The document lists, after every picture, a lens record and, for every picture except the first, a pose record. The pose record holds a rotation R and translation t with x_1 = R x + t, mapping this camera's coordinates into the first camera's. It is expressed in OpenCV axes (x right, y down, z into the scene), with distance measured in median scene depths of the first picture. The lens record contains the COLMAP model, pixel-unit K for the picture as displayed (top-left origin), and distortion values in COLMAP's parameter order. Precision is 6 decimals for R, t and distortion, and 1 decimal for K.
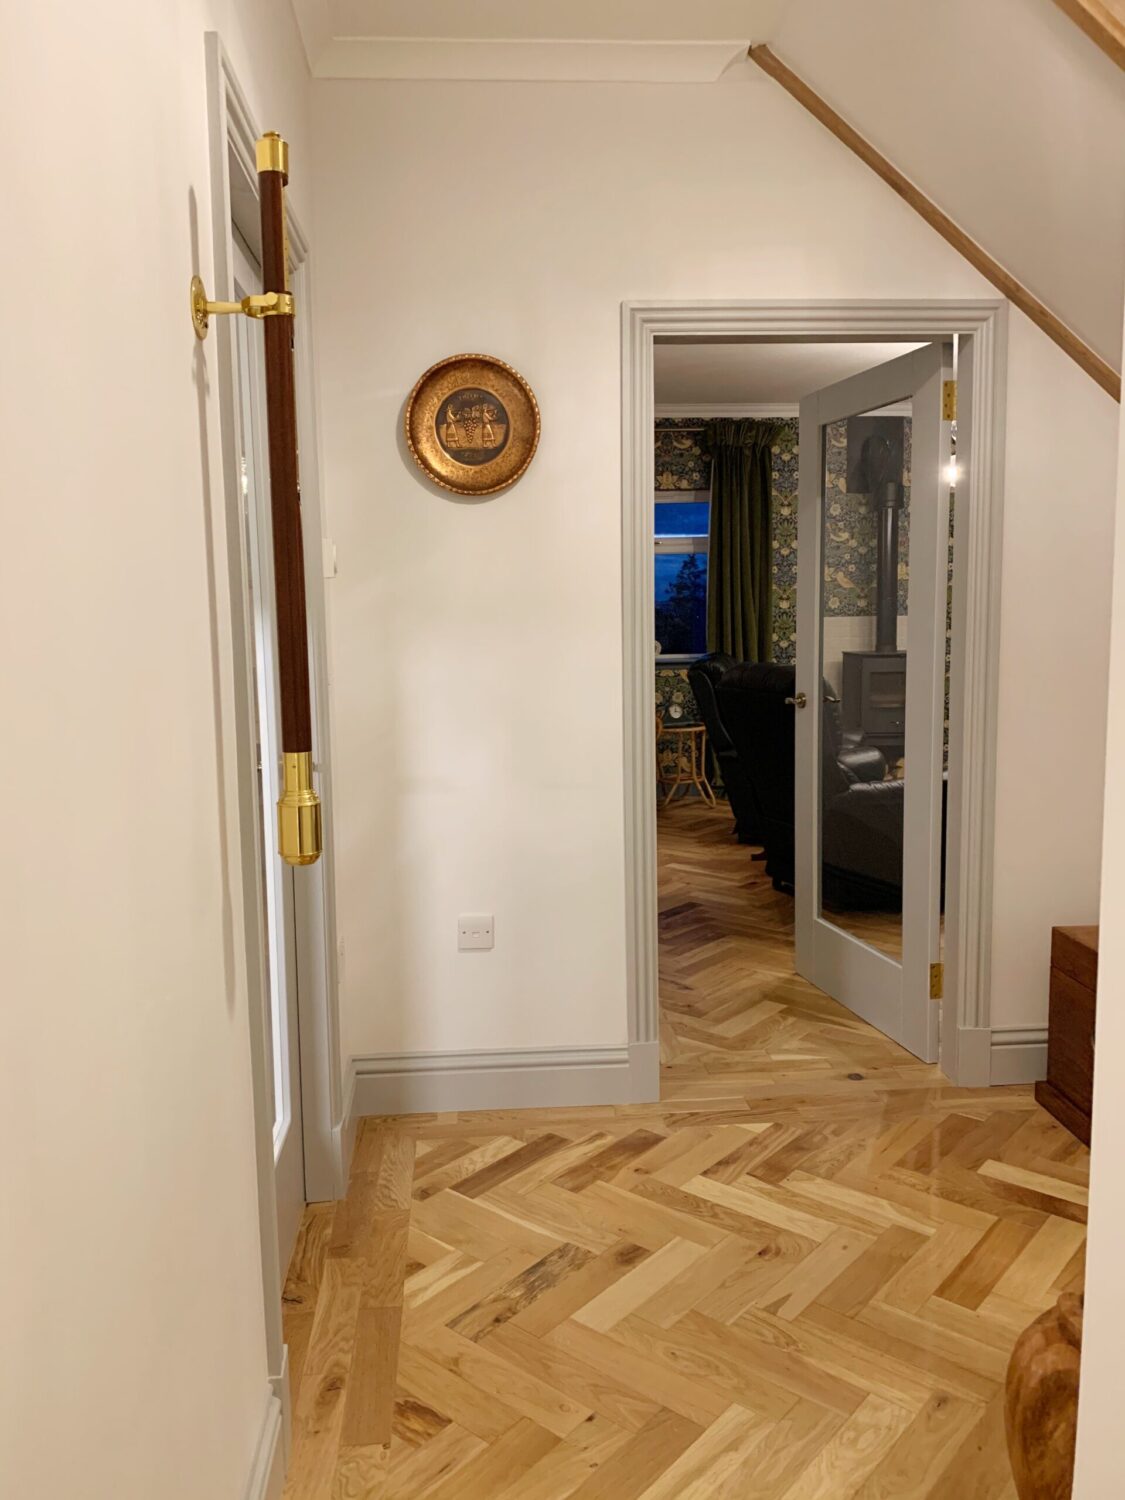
lens RADIAL K [[1154.5, 0, 560.1], [0, 1154.5, 741.7], [0, 0, 1]] dist [0.058123, 0.011681]
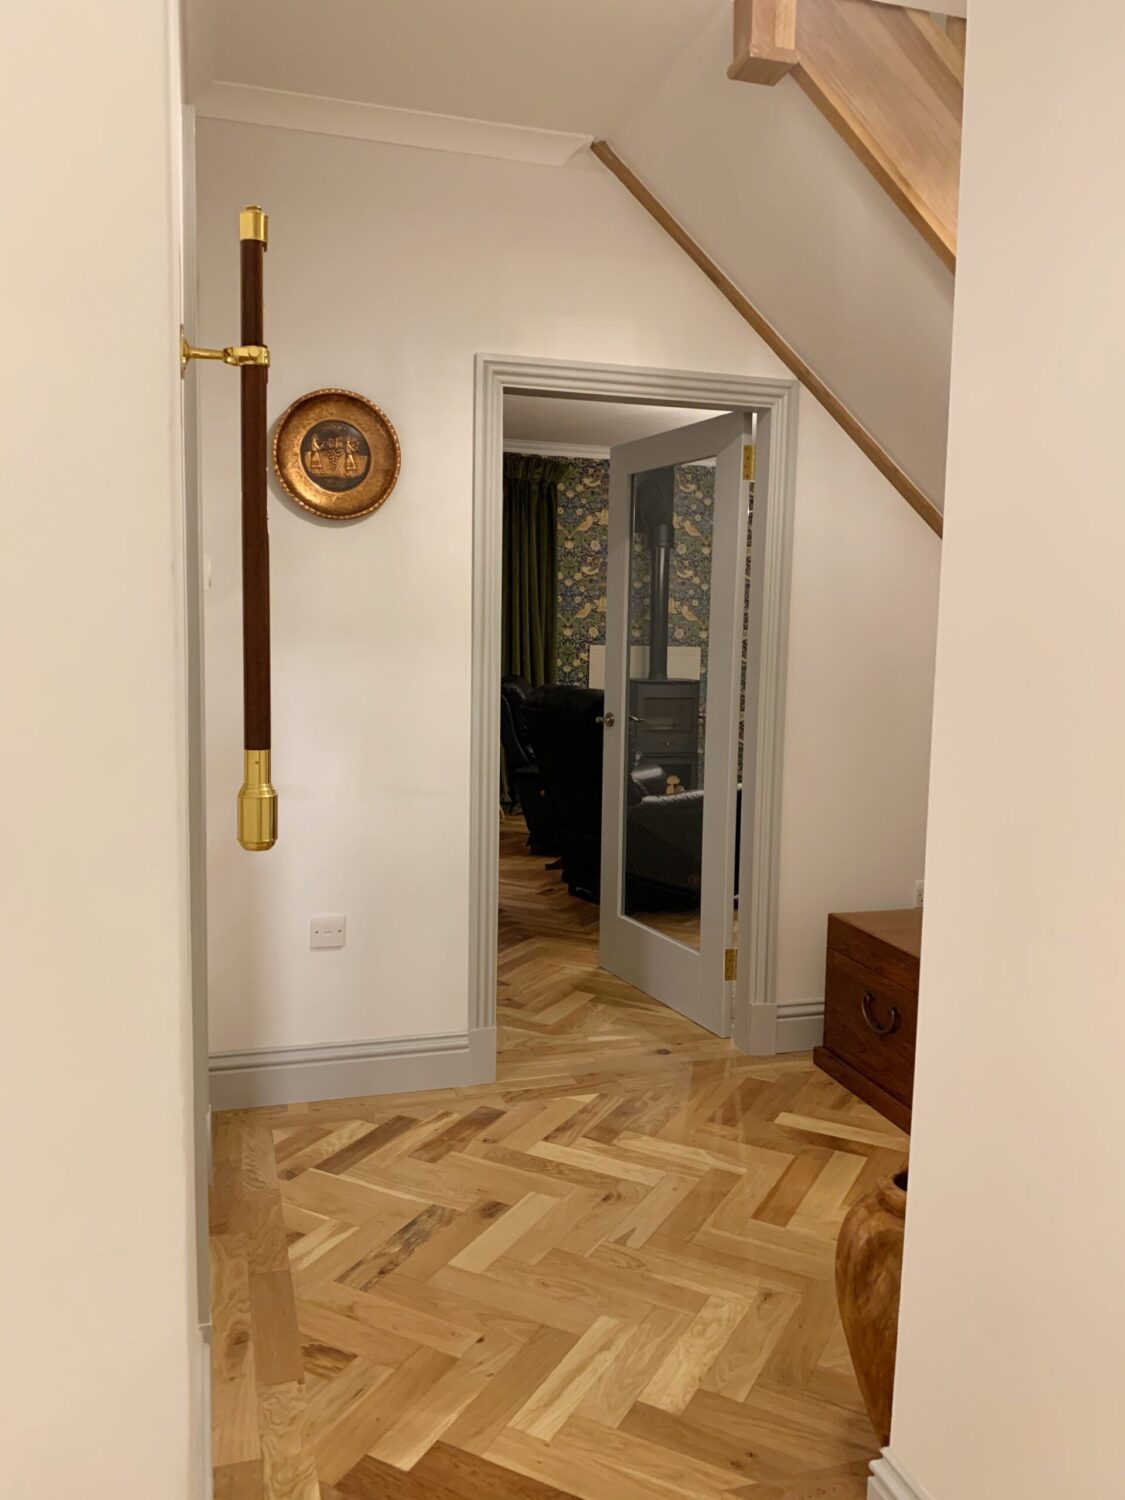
lens RADIAL K [[1150.7, 0, 562.5], [0, 1150.7, 750.0], [0, 0, 1]] dist [0.095344, -0.005683]
pose [[0.976431, 0.013260, 0.215421, -0.104419], [-0.010622, 0.999854, -0.013400, 0.012424], [-0.215567, 0.010796, 0.976429, -0.094872]]
